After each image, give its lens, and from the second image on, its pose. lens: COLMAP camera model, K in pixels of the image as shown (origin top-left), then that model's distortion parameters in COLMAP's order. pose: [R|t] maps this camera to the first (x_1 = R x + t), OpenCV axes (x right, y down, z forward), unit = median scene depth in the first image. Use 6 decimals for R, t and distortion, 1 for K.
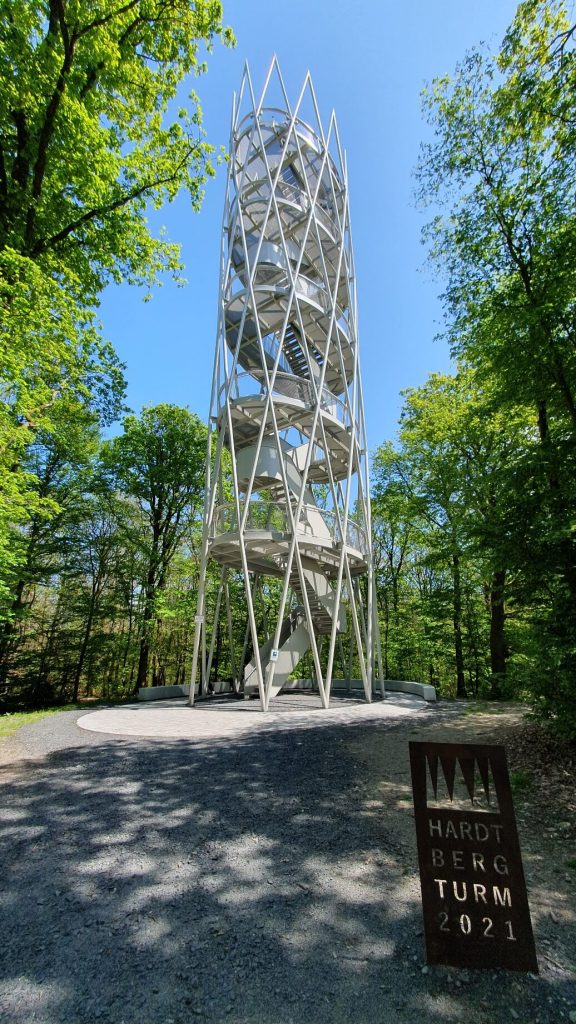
lens RADIAL K [[409.4, 0, 295.0], [0, 409.4, 510.0], [0, 0, 1]] dist [0.003492, 0.000674]
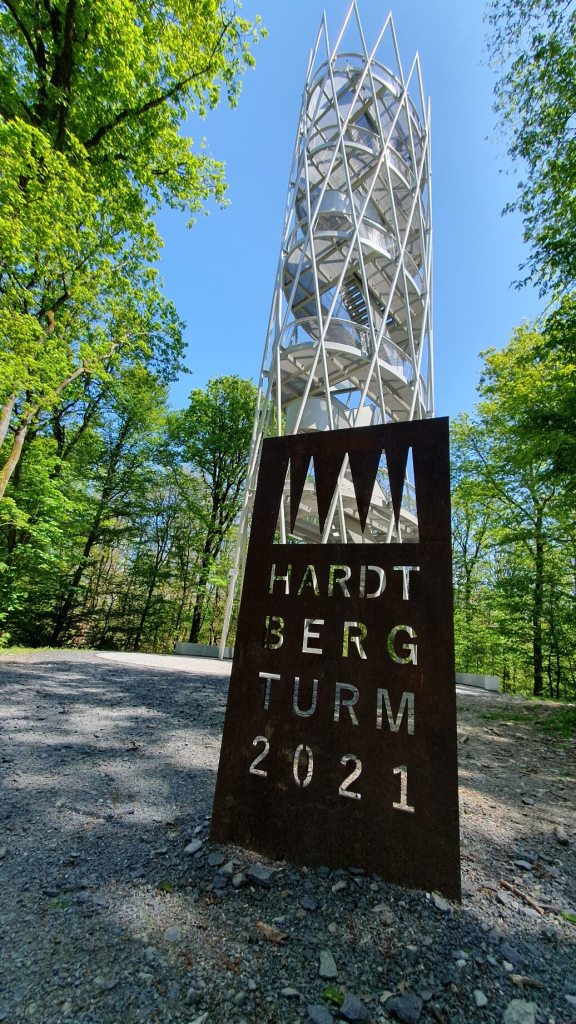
lens RADIAL K [[409.4, 0, 295.0], [0, 409.4, 510.0], [0, 0, 1]] dist [0.003492, 0.000674]
pose [[0.981631, 0.045199, -0.185360, 0.055874], [-0.046269, 0.998928, -0.001448, 0.088192], [0.185095, 0.009998, 0.982670, 0.068835]]
